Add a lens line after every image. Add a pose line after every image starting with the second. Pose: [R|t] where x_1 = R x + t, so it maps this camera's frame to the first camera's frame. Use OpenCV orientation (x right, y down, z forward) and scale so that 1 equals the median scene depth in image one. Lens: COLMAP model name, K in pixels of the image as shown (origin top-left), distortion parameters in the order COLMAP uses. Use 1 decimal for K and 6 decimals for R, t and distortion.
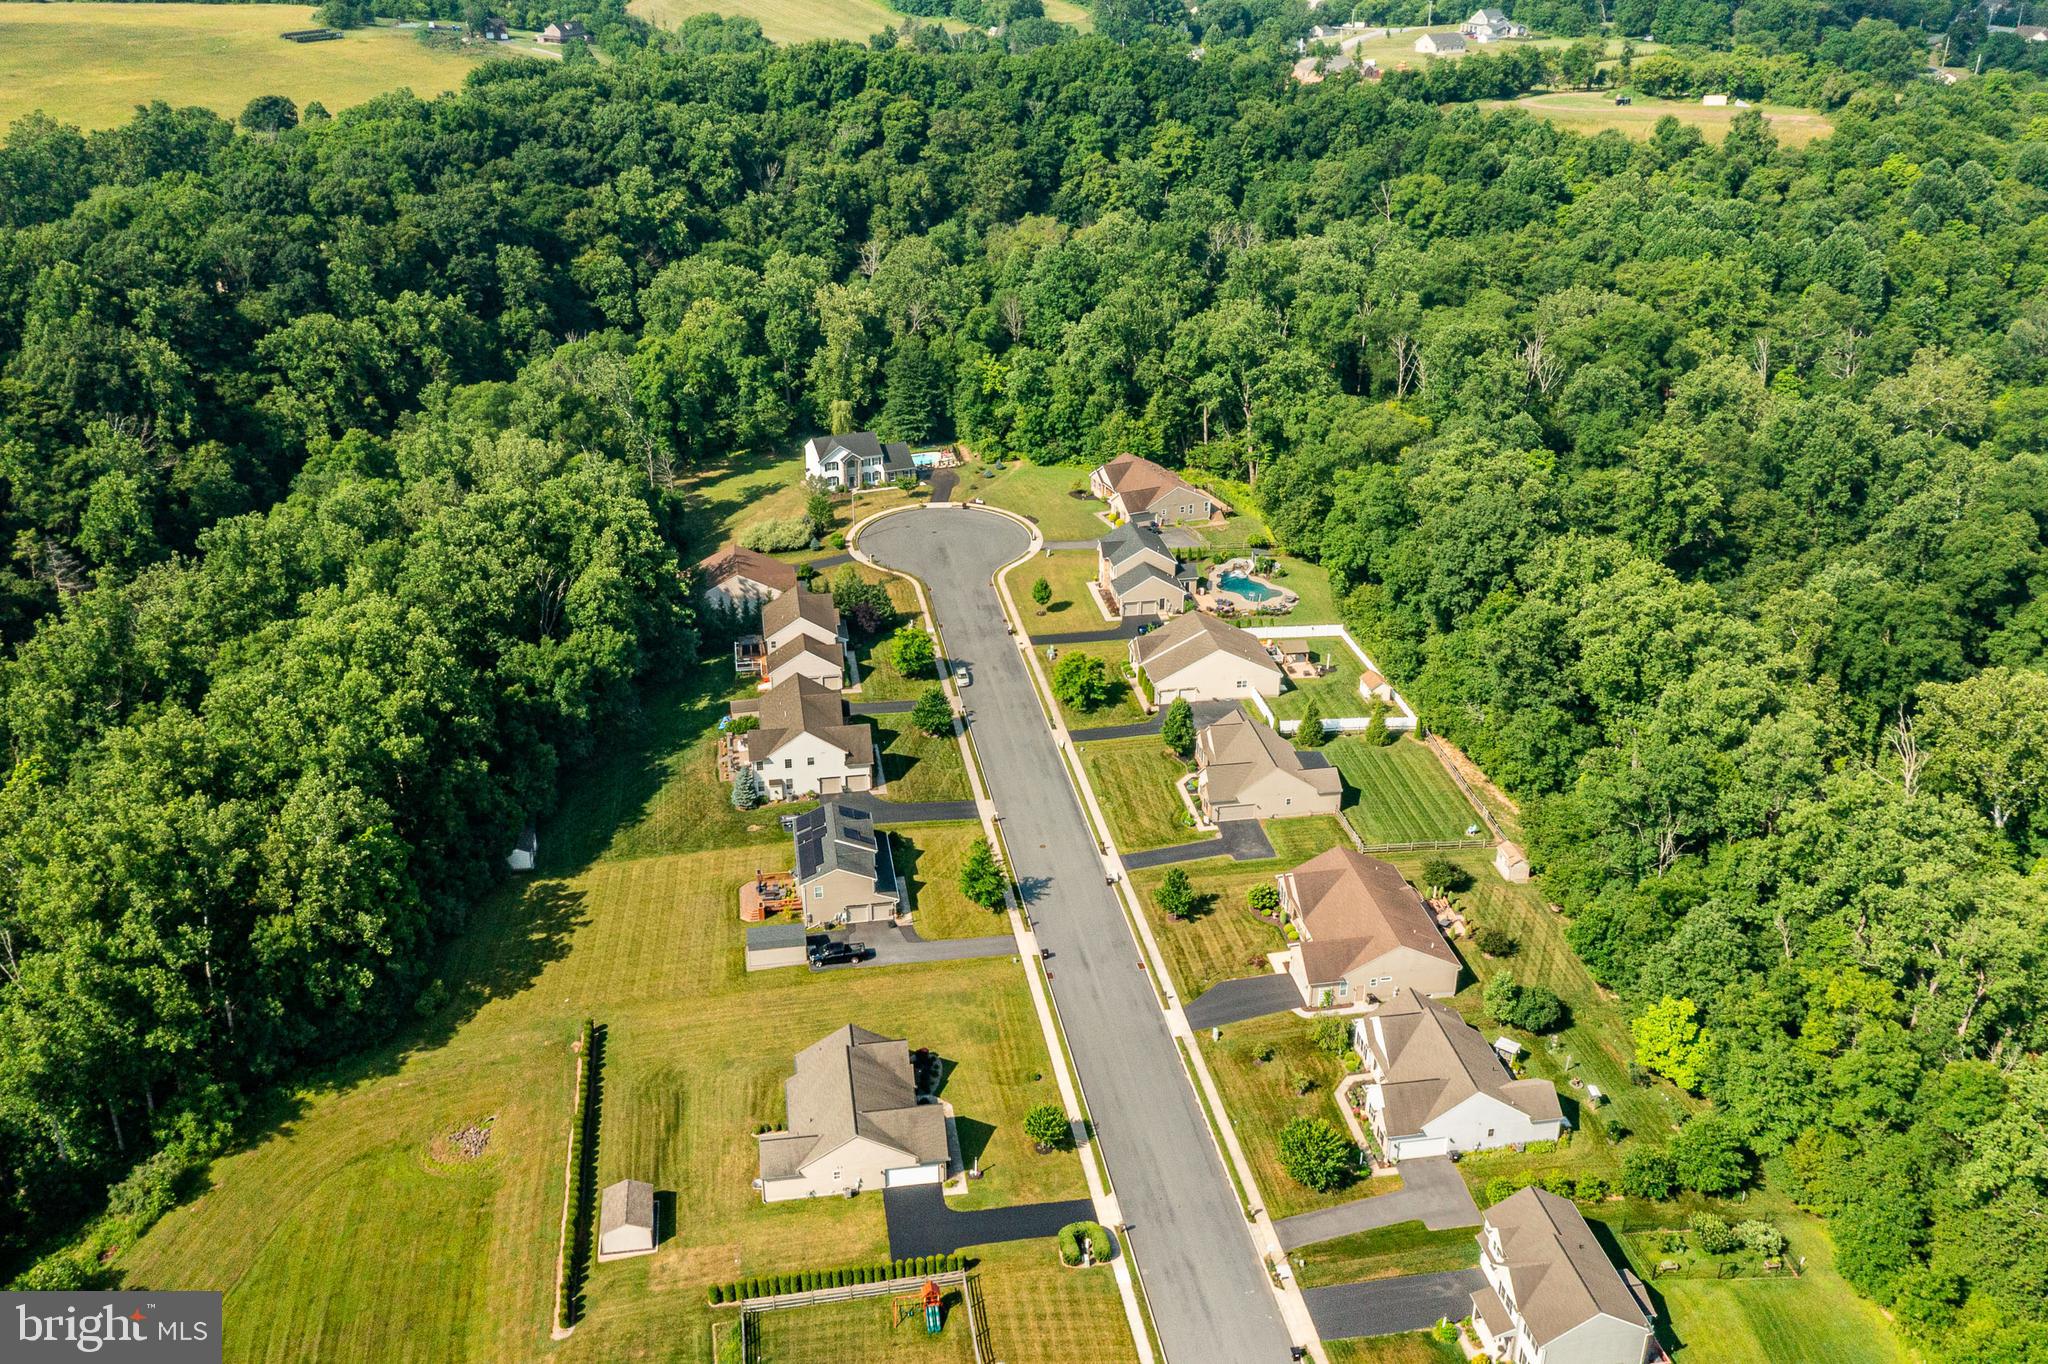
lens RADIAL K [[1751.0, 0, 1024.0], [0, 1751.0, 682.0], [0, 0, 1]] dist [-0.008465, 0.000390]
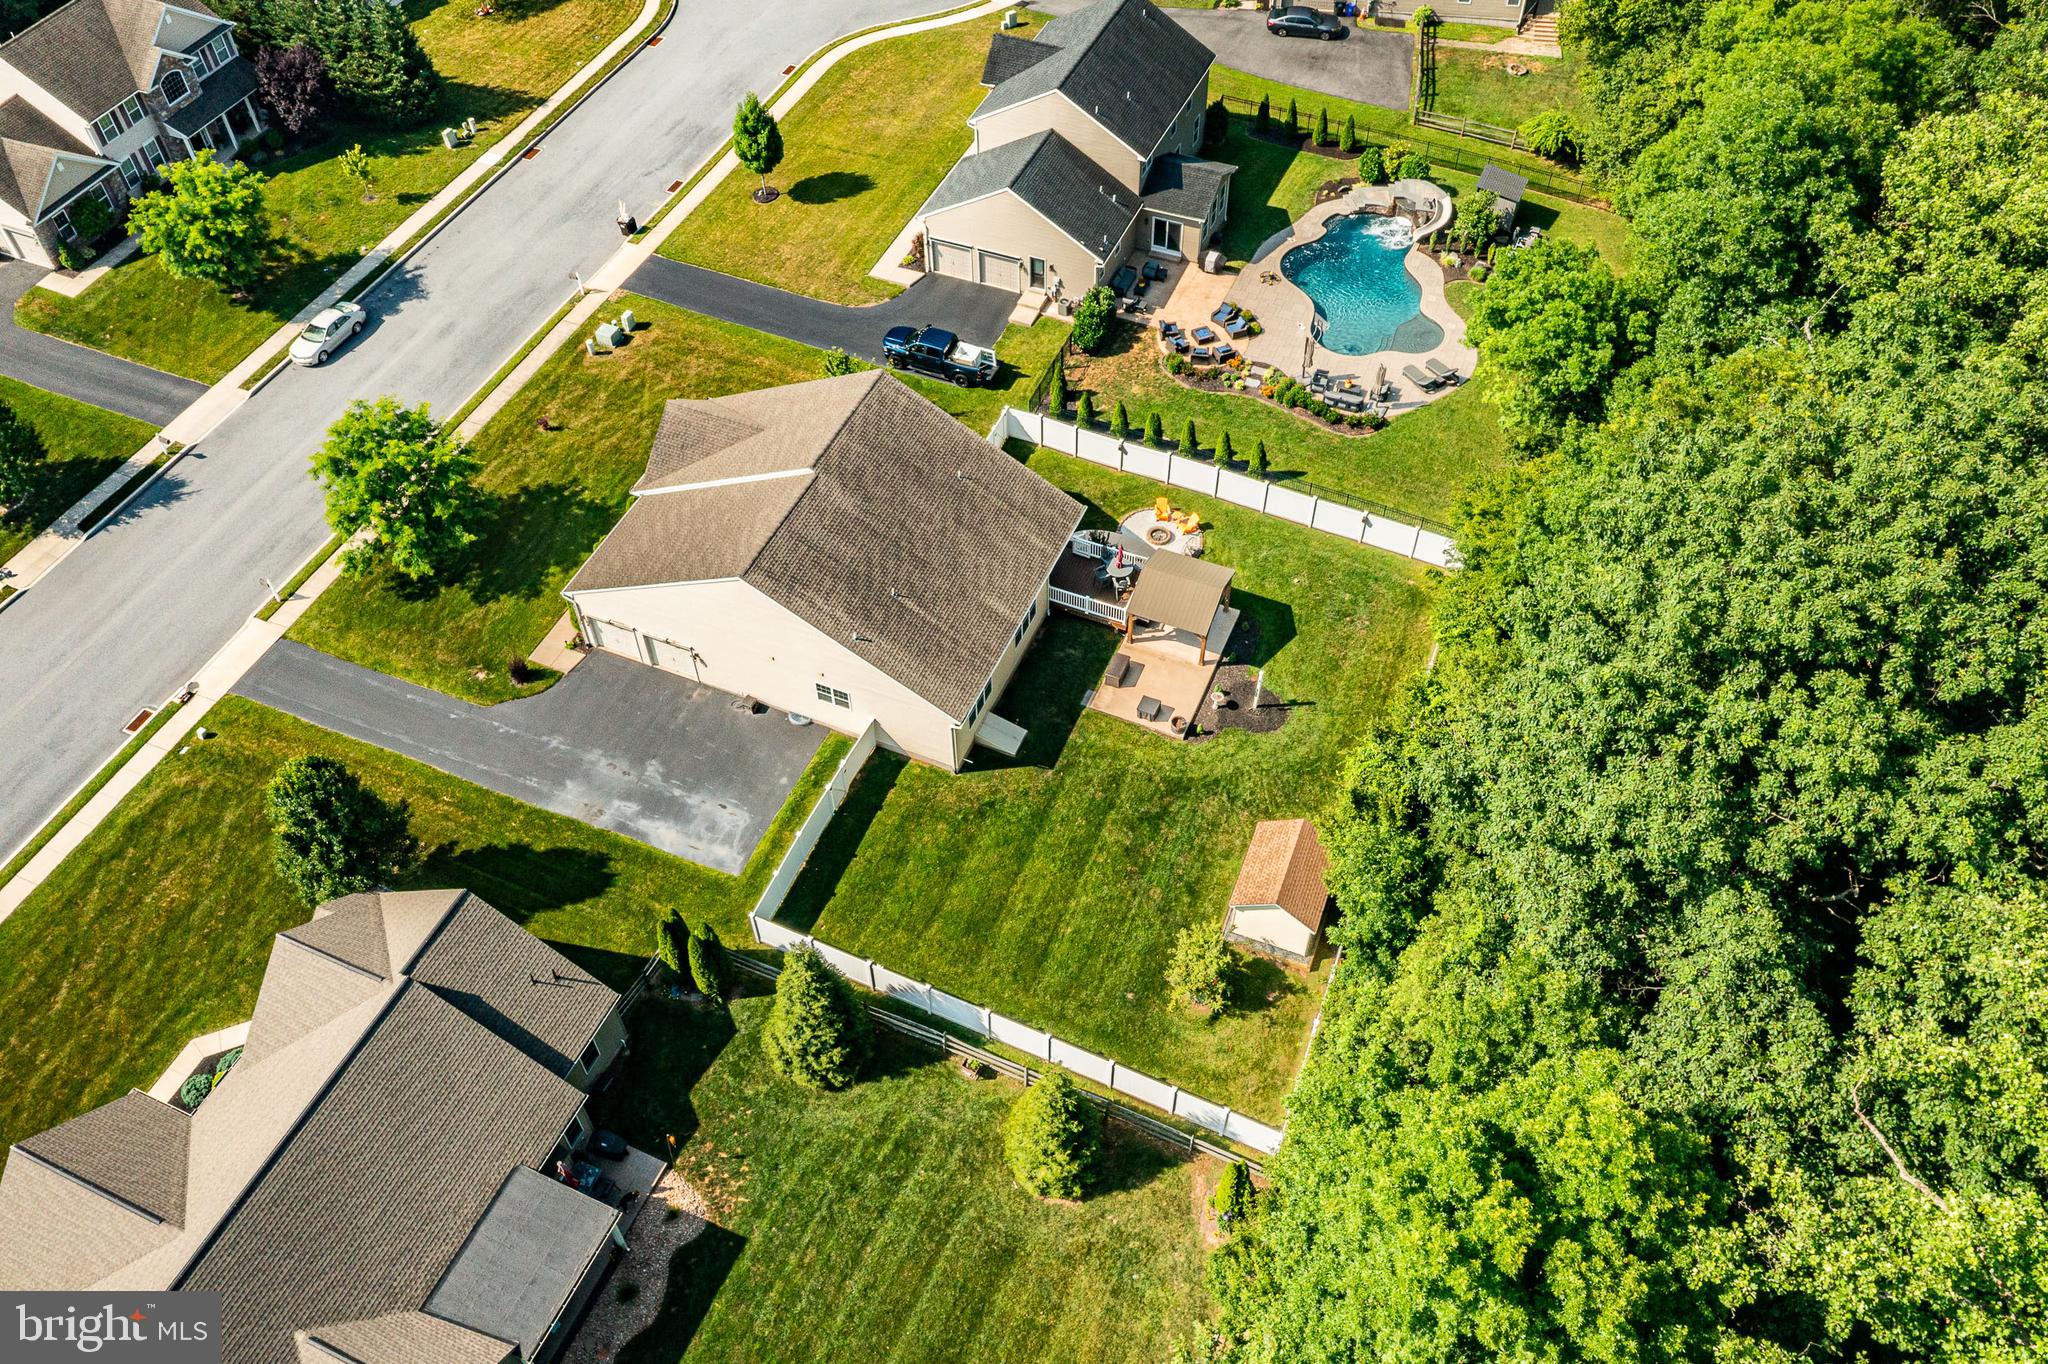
lens RADIAL K [[1636.8, 0, 1012.2], [0, 1636.8, 672.4], [0, 0, 1]] dist [-0.014128, 0.004037]
pose [[0.836929, 0.406858, -0.366083, 0.200630], [-0.228803, 0.867712, 0.441277, -0.104710], [0.497192, -0.285556, 0.819303, 0.641733]]
